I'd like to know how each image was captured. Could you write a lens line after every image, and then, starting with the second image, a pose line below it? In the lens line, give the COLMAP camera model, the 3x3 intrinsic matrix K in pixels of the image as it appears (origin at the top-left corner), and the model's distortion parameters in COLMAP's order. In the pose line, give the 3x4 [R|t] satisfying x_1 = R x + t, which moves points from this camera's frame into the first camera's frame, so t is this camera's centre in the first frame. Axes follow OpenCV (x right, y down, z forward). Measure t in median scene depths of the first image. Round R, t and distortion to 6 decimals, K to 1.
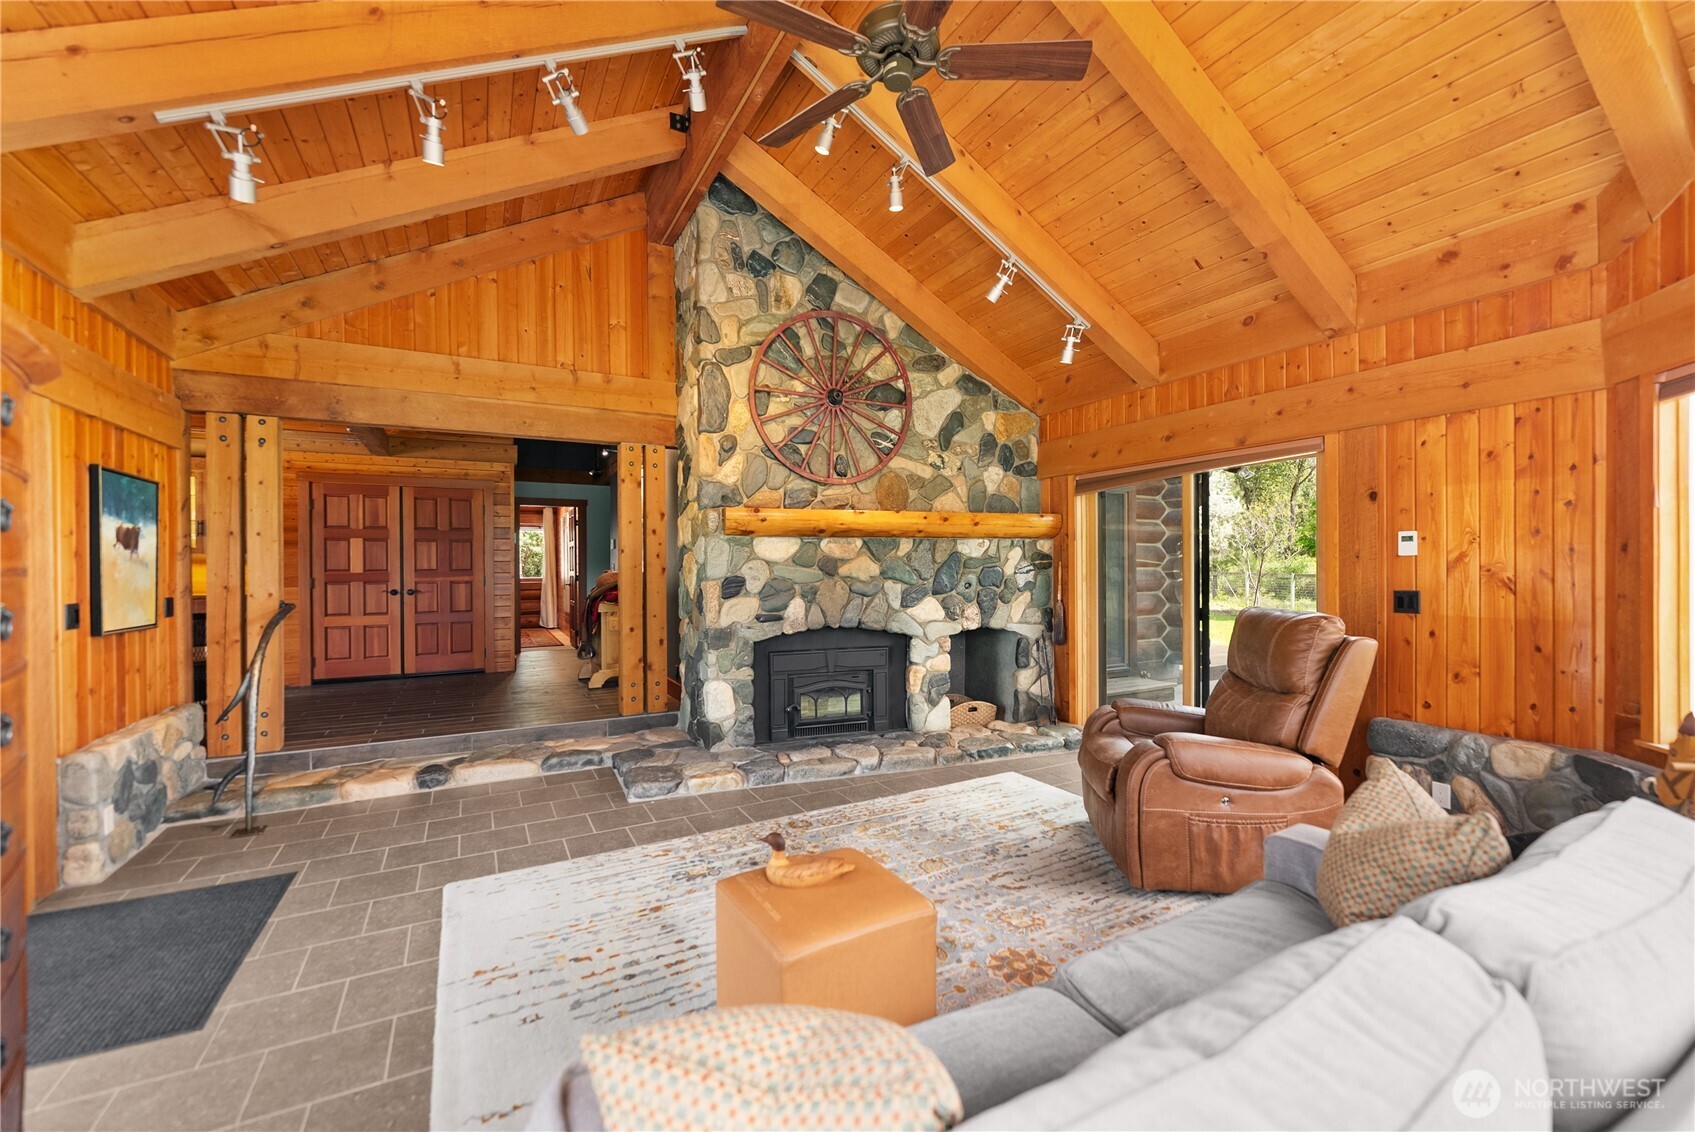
lens RADIAL K [[691.2, 0, 844.8], [0, 691.2, 570.1], [0, 0, 1]] dist [0.000780, 0.000045]
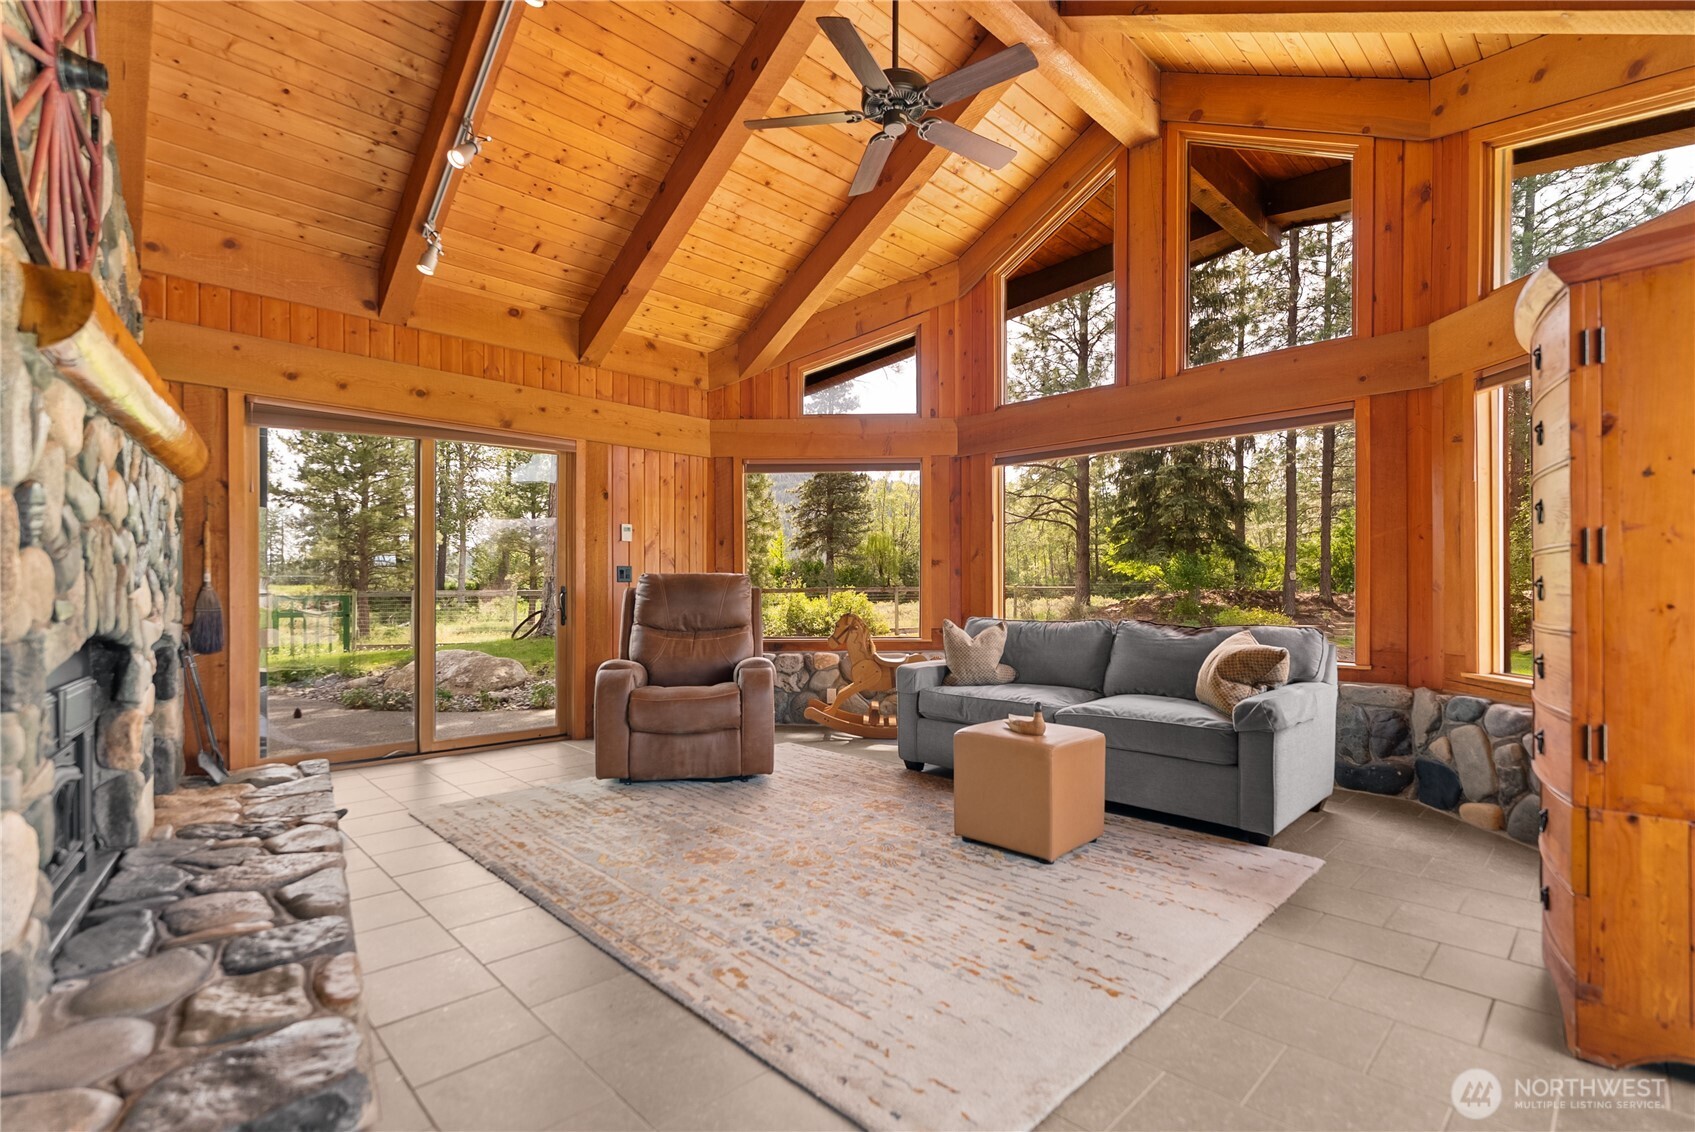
lens RADIAL K [[765.0, 0, 858.6], [0, 765.0, 591.6], [0, 0, 1]] dist [-0.000581, -0.001221]
pose [[-0.277674, 0.001261, 0.960674, -0.890694], [0.000575, 0.999999, -0.001147, 0.090820], [-0.960675, 0.000234, -0.277675, 1.055839]]
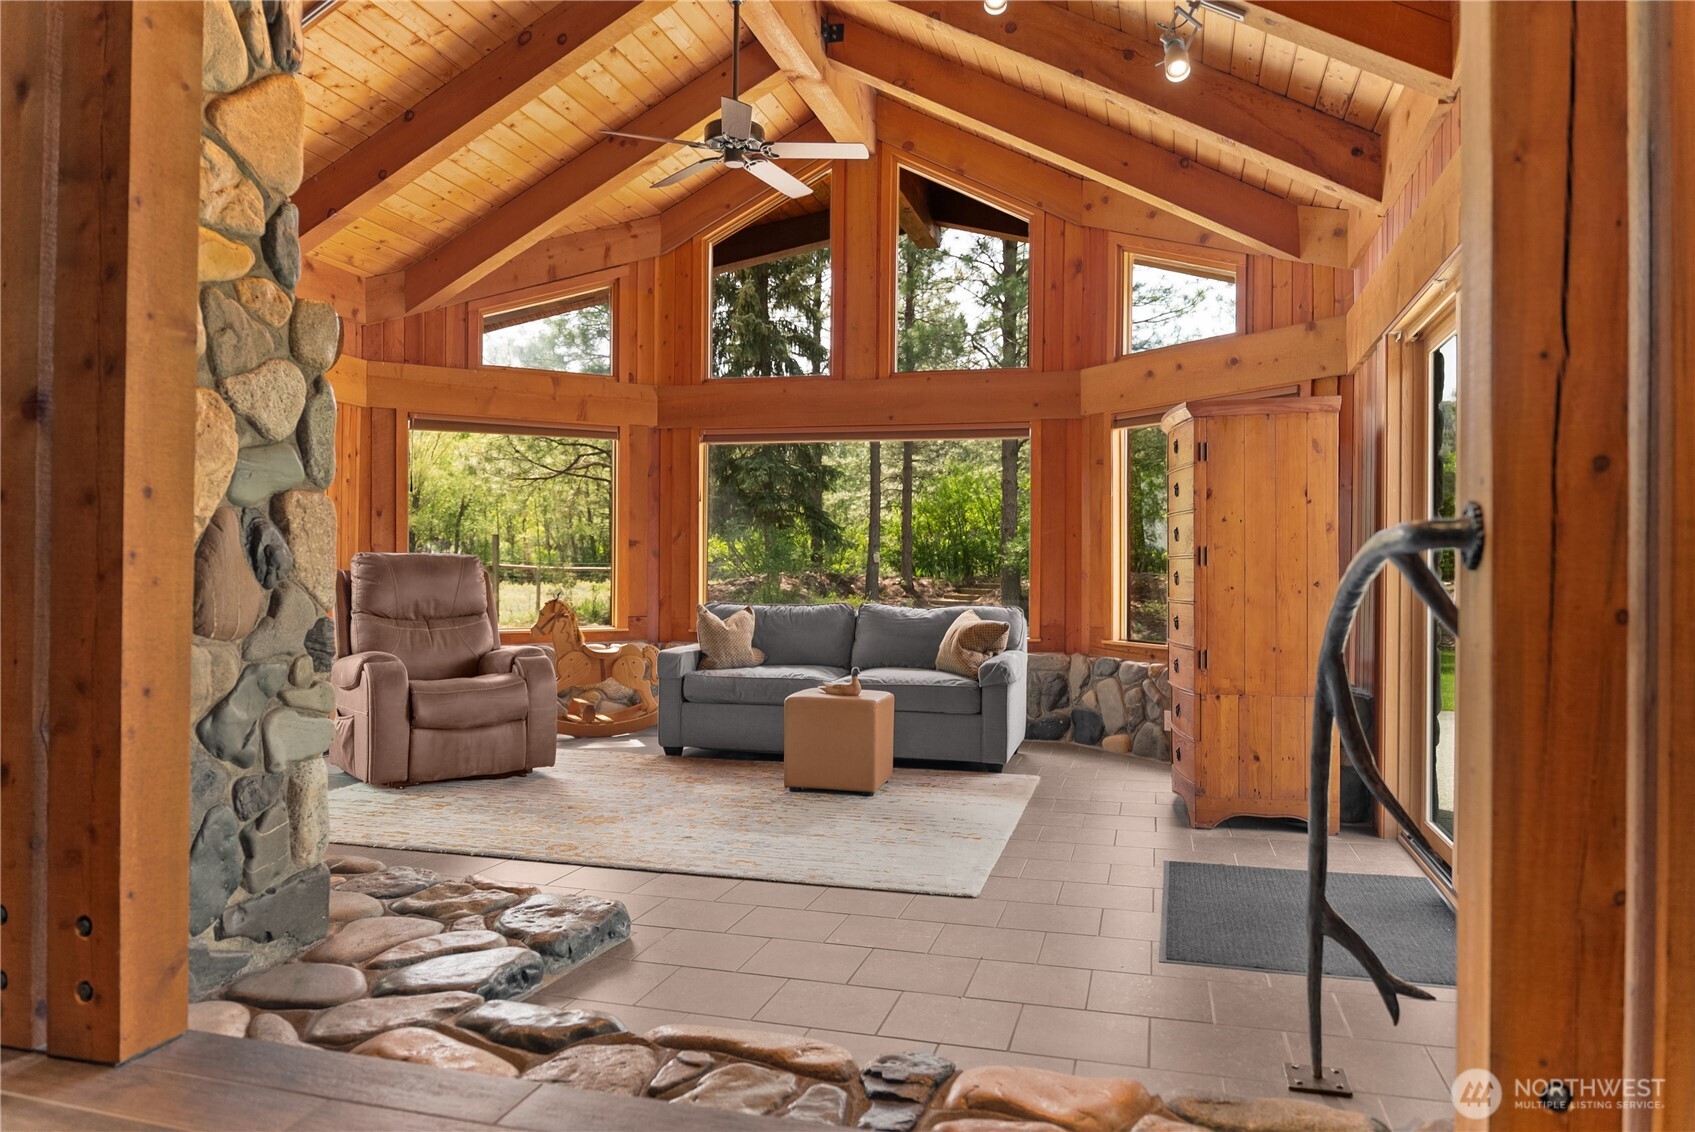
lens RADIAL K [[1166.7, 0, 845.6], [0, 1166.7, 565.5], [0, 0, 1]] dist [-0.021924, -0.003532]
pose [[-0.730823, 0.001861, 0.682564, -1.239980], [-0.005687, 0.999945, -0.008815, 0.087208], [-0.682543, -0.010324, -0.730772, 1.894540]]
